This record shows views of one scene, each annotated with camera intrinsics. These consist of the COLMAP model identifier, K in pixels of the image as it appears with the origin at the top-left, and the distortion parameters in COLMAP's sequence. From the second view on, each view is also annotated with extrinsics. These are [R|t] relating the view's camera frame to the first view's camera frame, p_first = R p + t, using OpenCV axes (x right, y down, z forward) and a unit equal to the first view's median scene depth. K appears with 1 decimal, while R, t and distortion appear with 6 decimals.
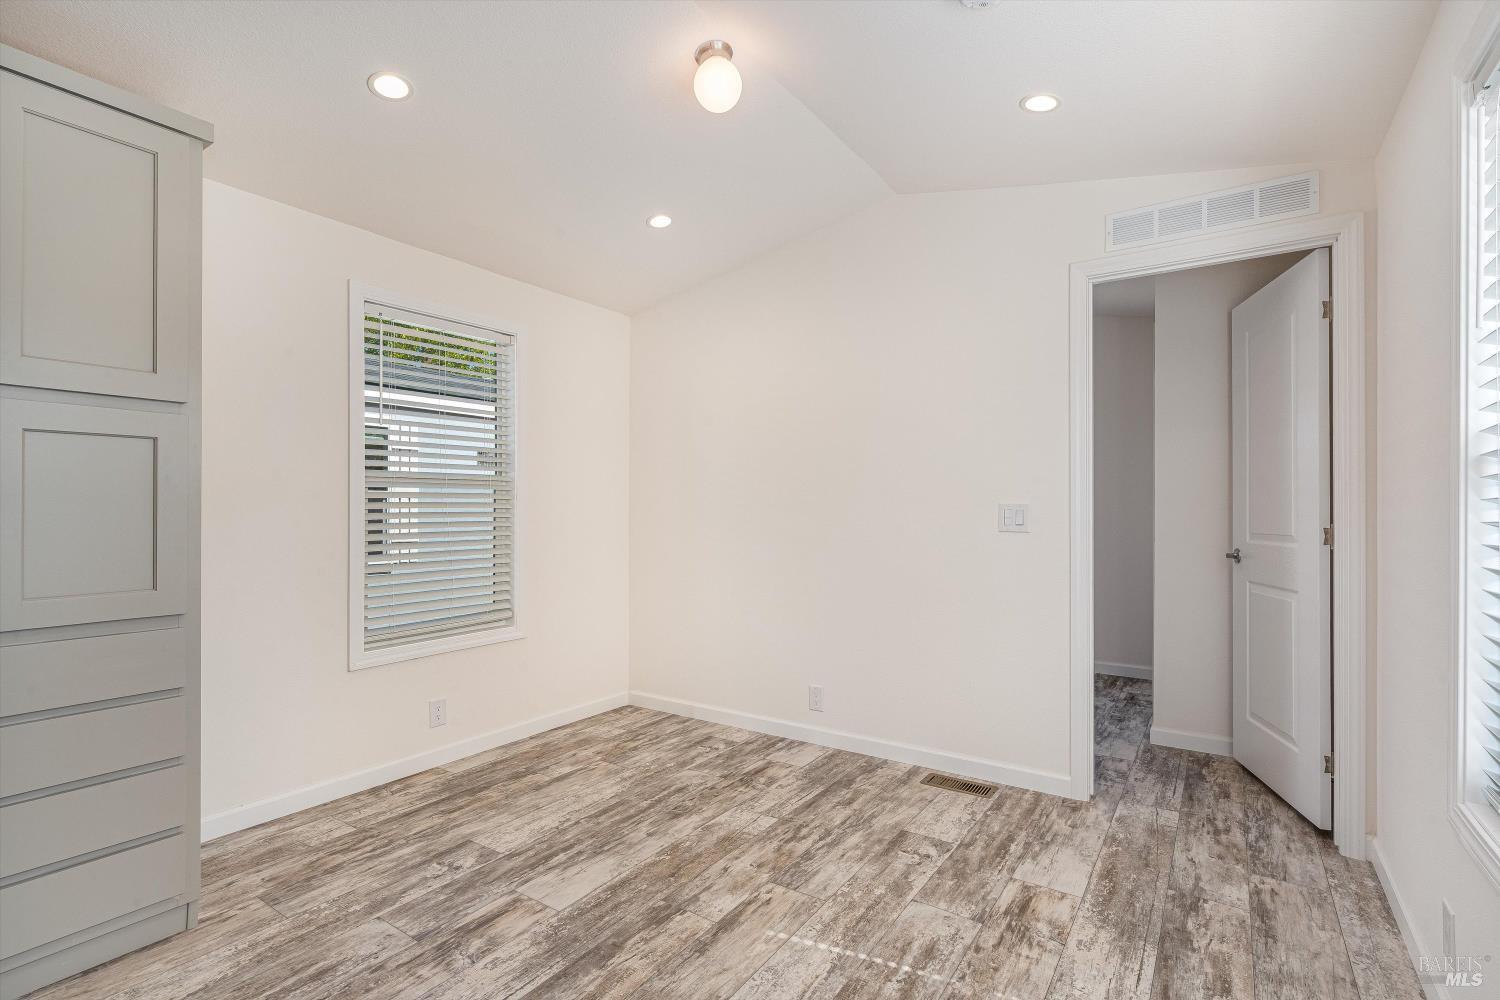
lens RADIAL K [[727.9, 0, 721.4], [0, 727.9, 496.3], [0, 0, 1]] dist [-0.000358, 0.001488]
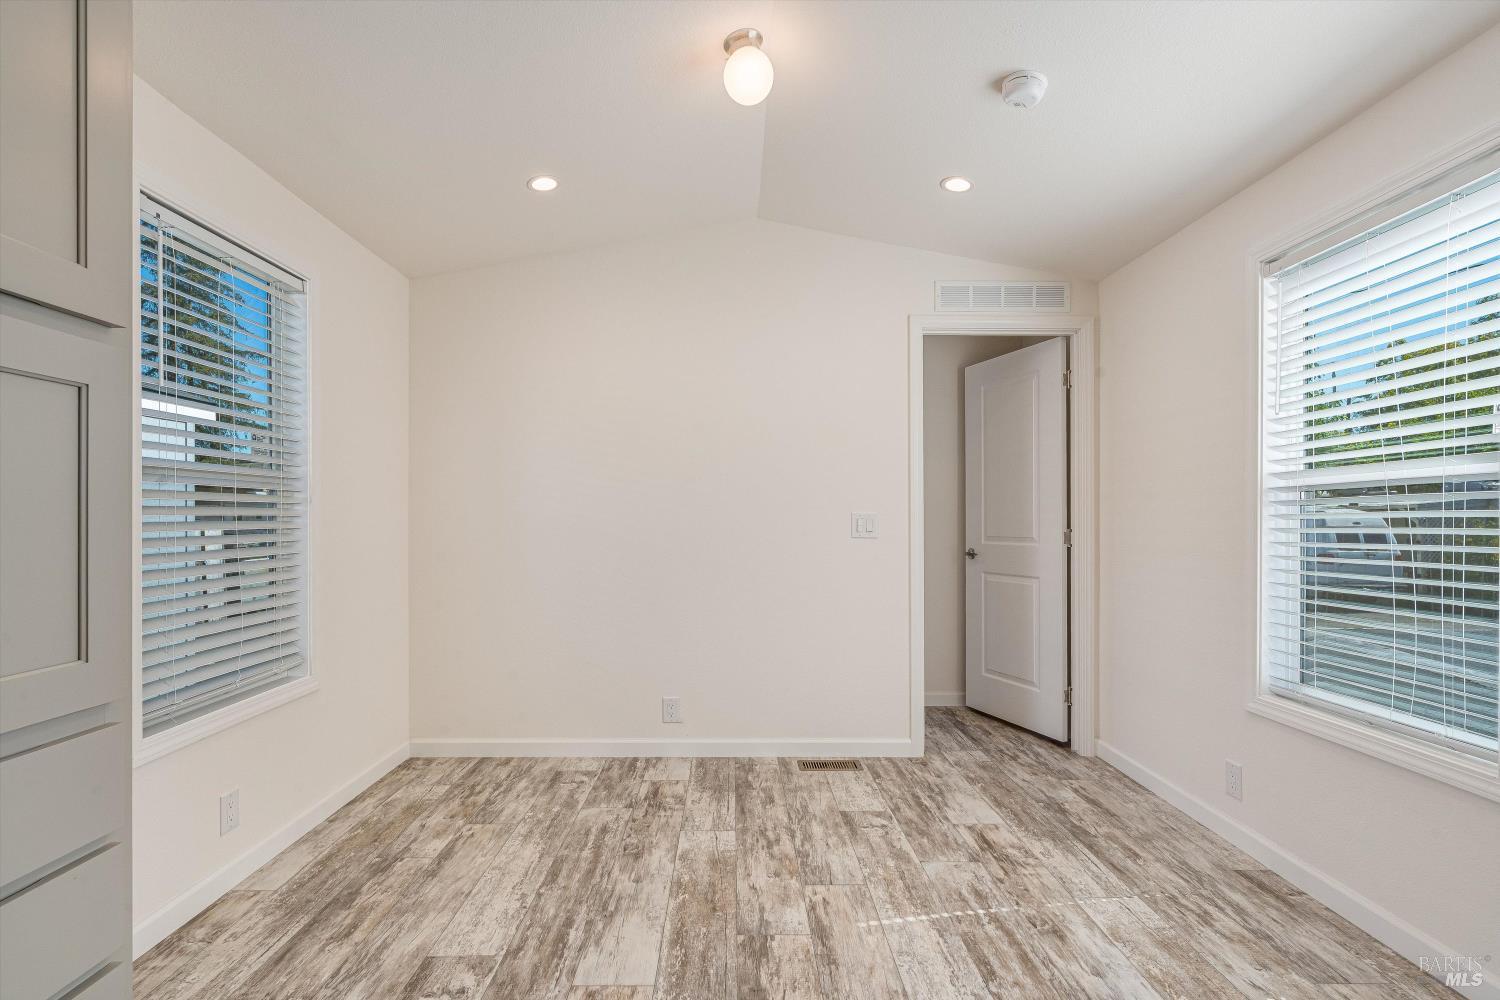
lens RADIAL K [[742.6, 0, 751.8], [0, 742.6, 510.0], [0, 0, 1]] dist [-0.000583, 0.000869]
pose [[0.805211, 0.008941, 0.592920, -0.491167], [-0.014454, 0.999885, 0.004552, 0.001858], [-0.592812, -0.012236, 0.805248, 0.172462]]
